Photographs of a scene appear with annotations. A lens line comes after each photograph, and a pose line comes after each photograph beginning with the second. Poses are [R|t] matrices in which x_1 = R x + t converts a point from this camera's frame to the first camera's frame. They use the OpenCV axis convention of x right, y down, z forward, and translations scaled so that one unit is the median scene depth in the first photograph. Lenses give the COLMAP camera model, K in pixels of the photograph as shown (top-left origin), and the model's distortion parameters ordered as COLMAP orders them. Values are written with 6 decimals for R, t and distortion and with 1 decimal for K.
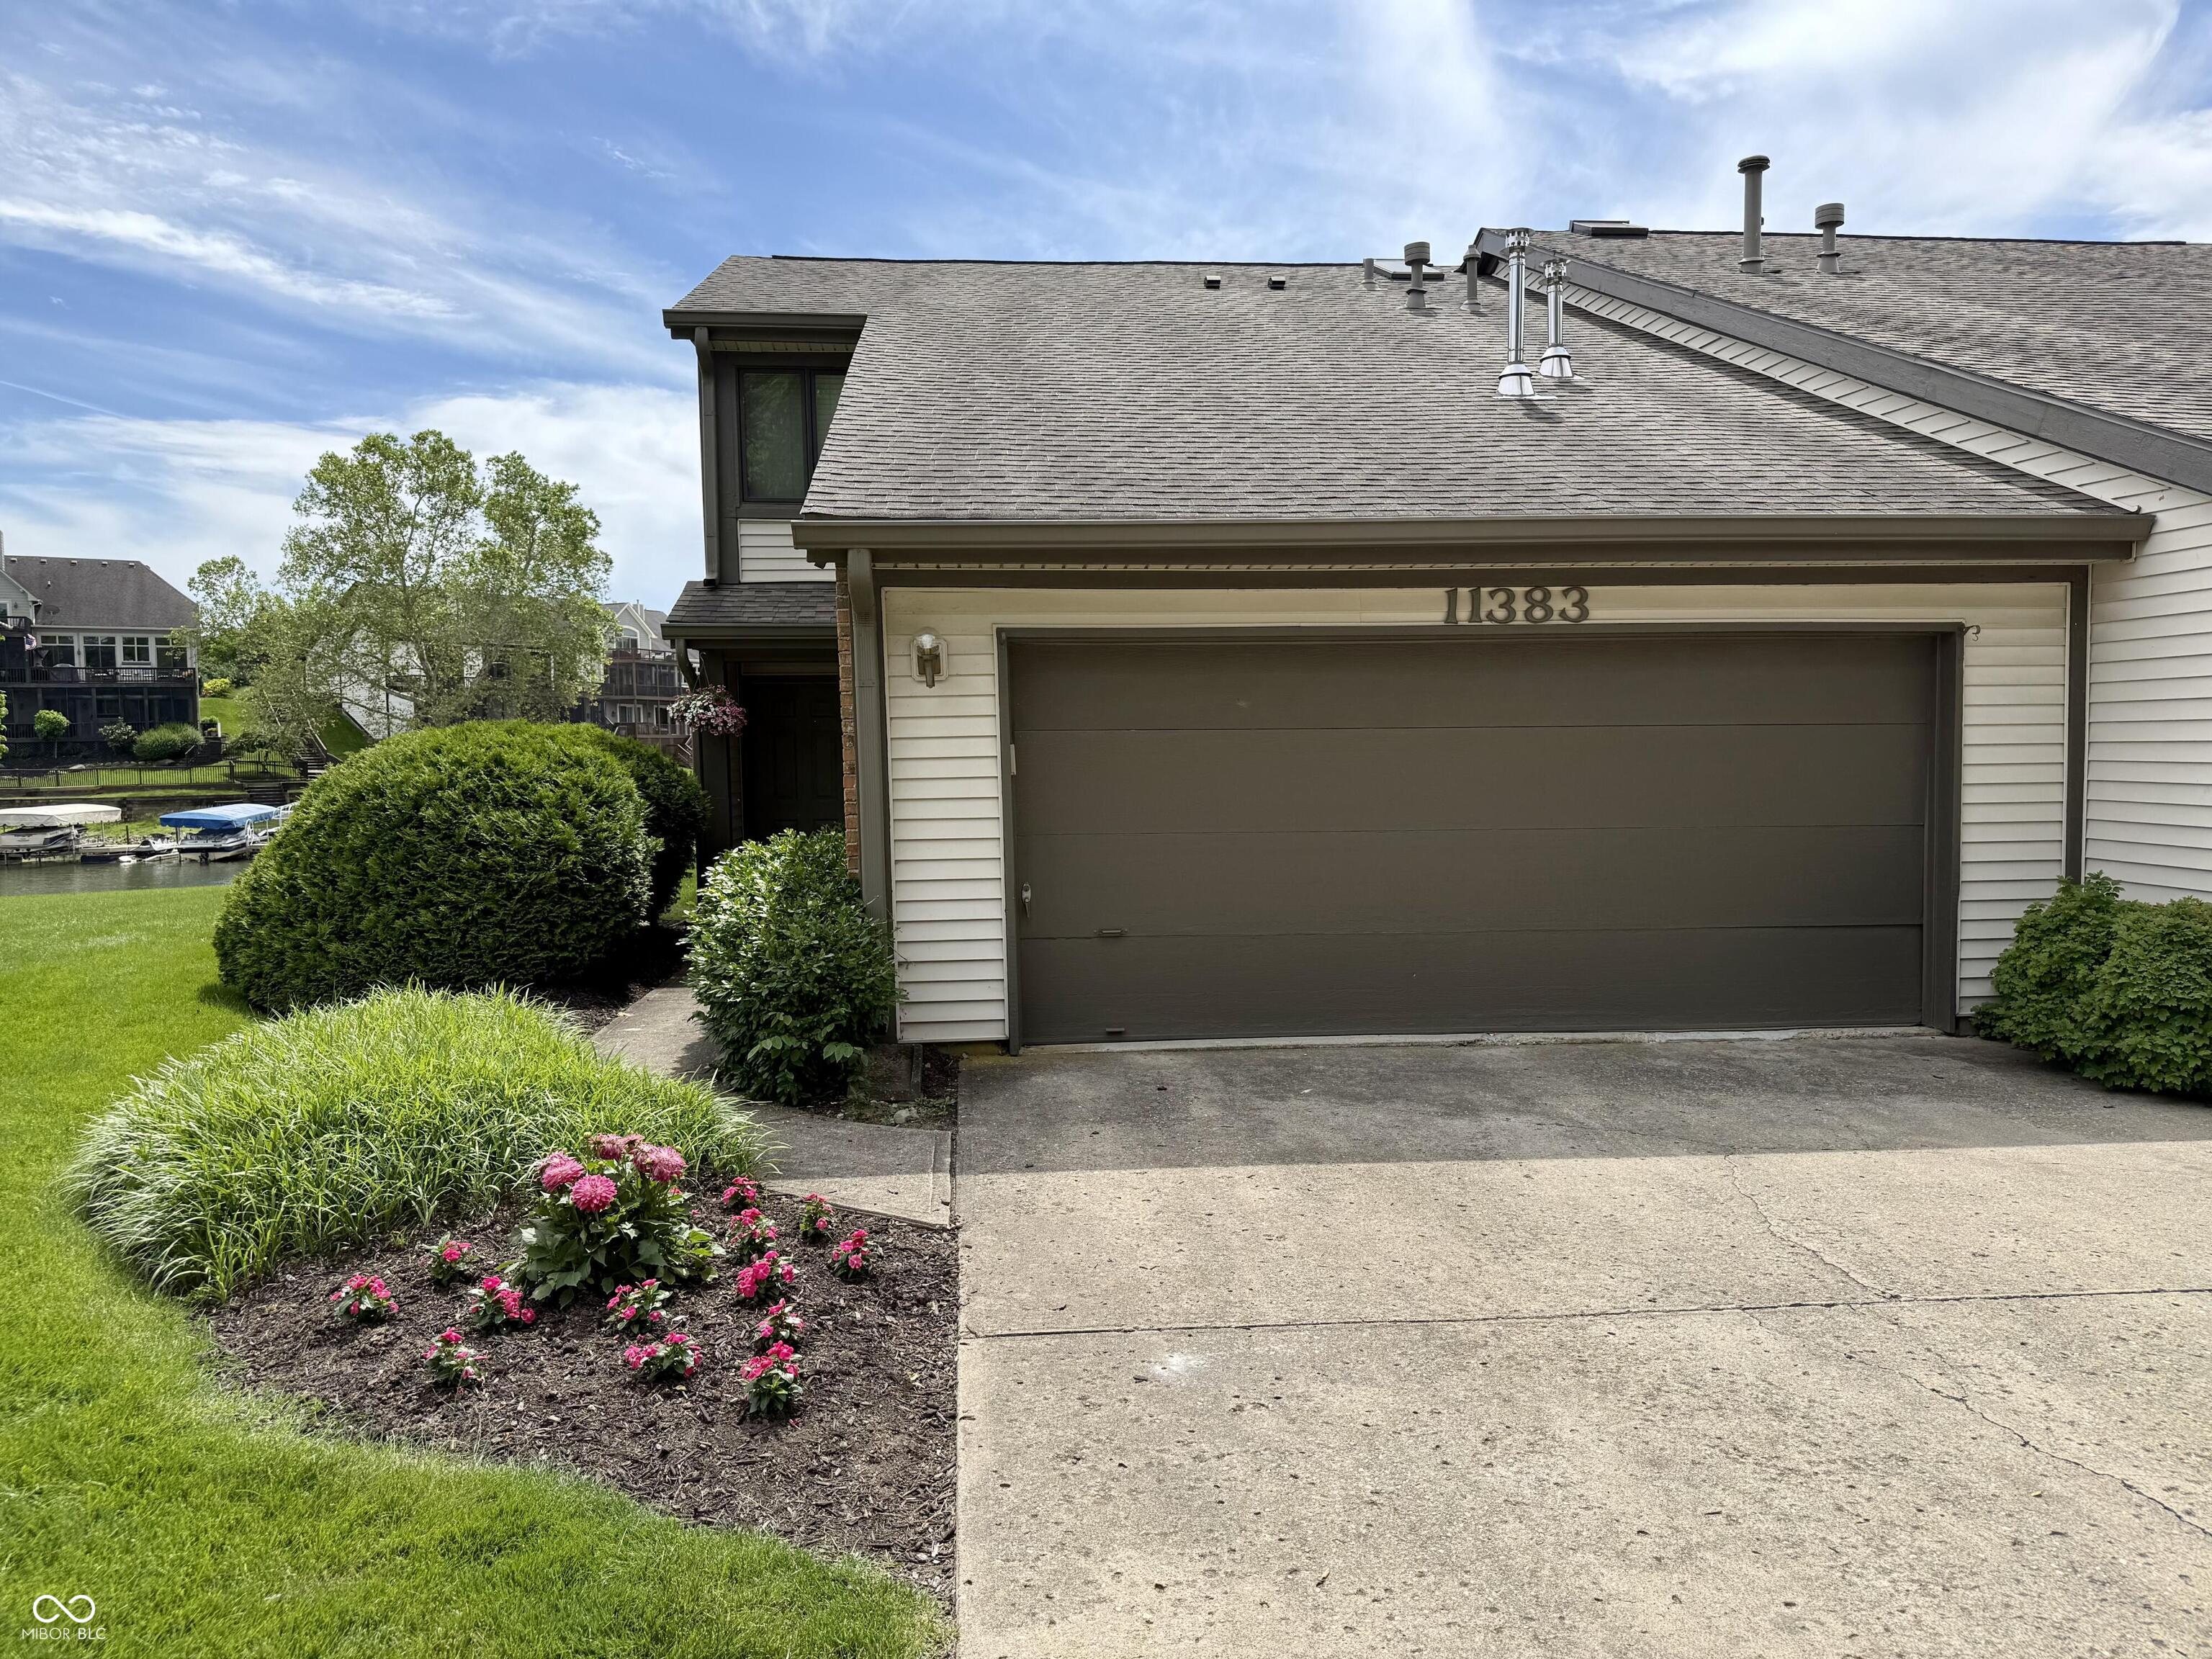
lens RADIAL K [[1447.4, 0, 1142.1], [0, 1447.4, 818.6], [0, 0, 1]] dist [0.048915, -0.052834]
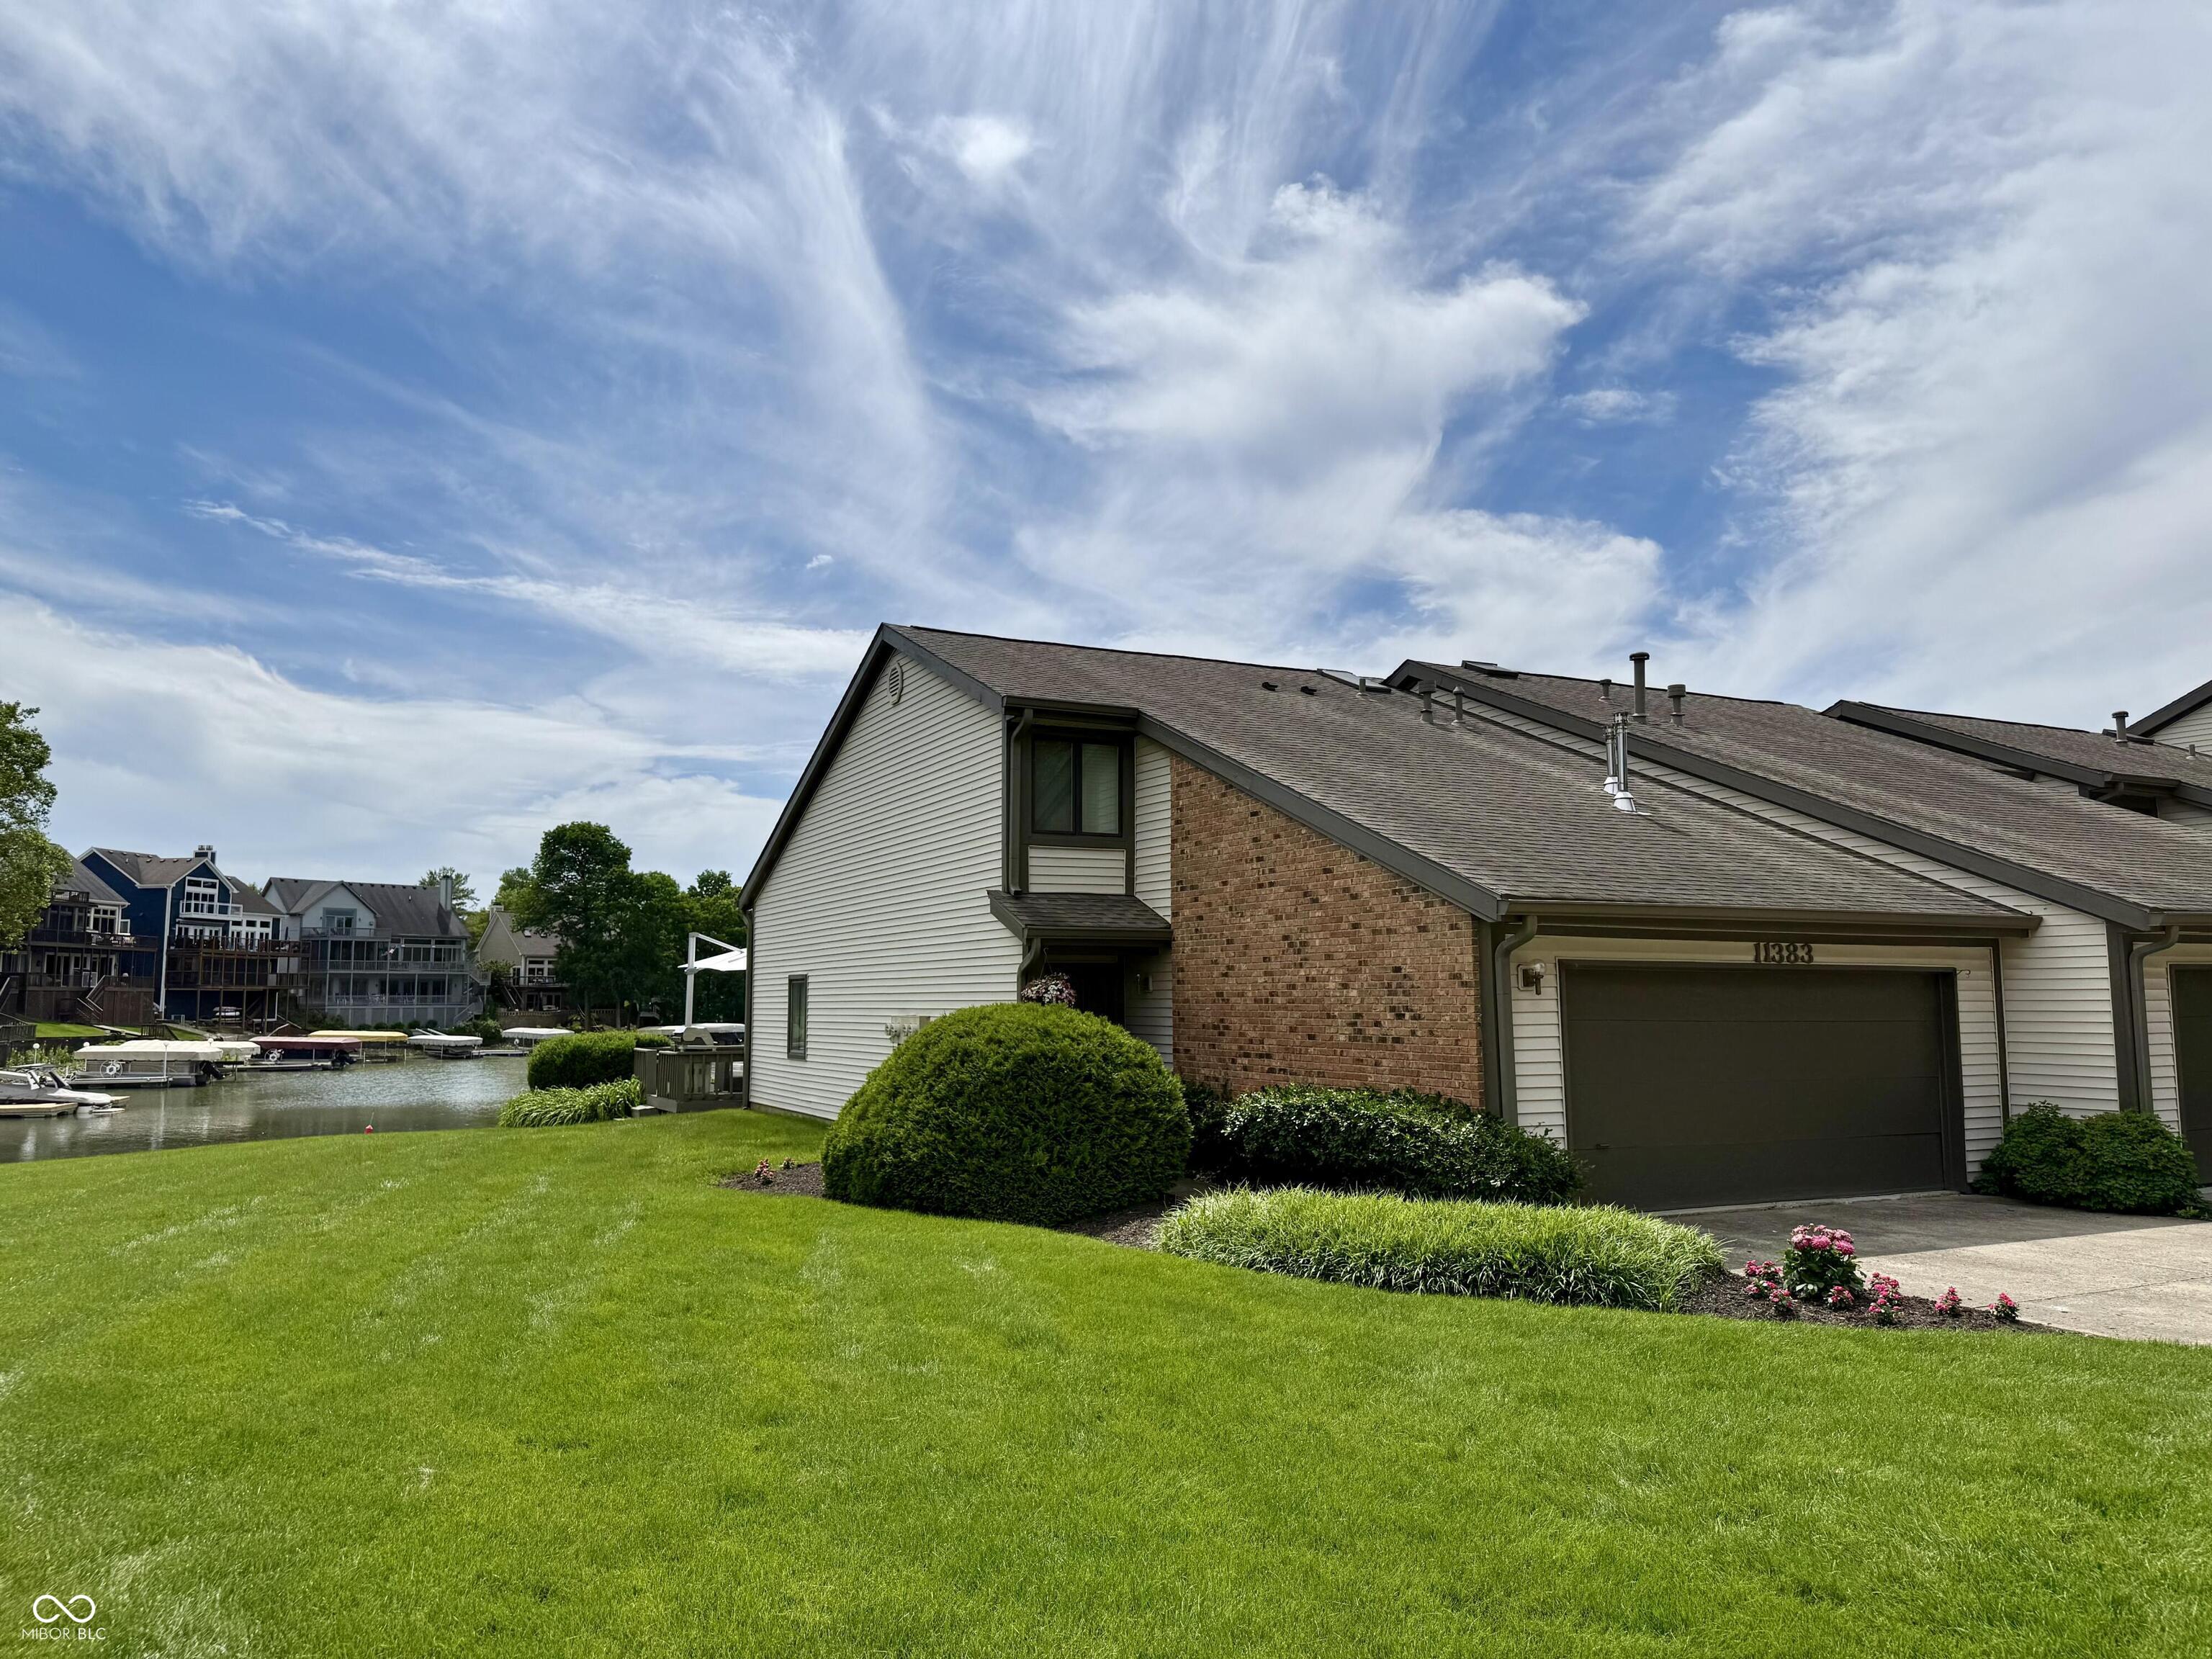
lens RADIAL K [[1452.3, 0, 1062.4], [0, 1452.3, 835.7], [0, 0, 1]] dist [0.078069, -0.077891]
pose [[0.936547, 0.050721, 0.346854, -1.024366], [0.007330, 0.986427, -0.164039, 0.002206], [-0.350466, 0.156173, 0.923463, -0.329475]]
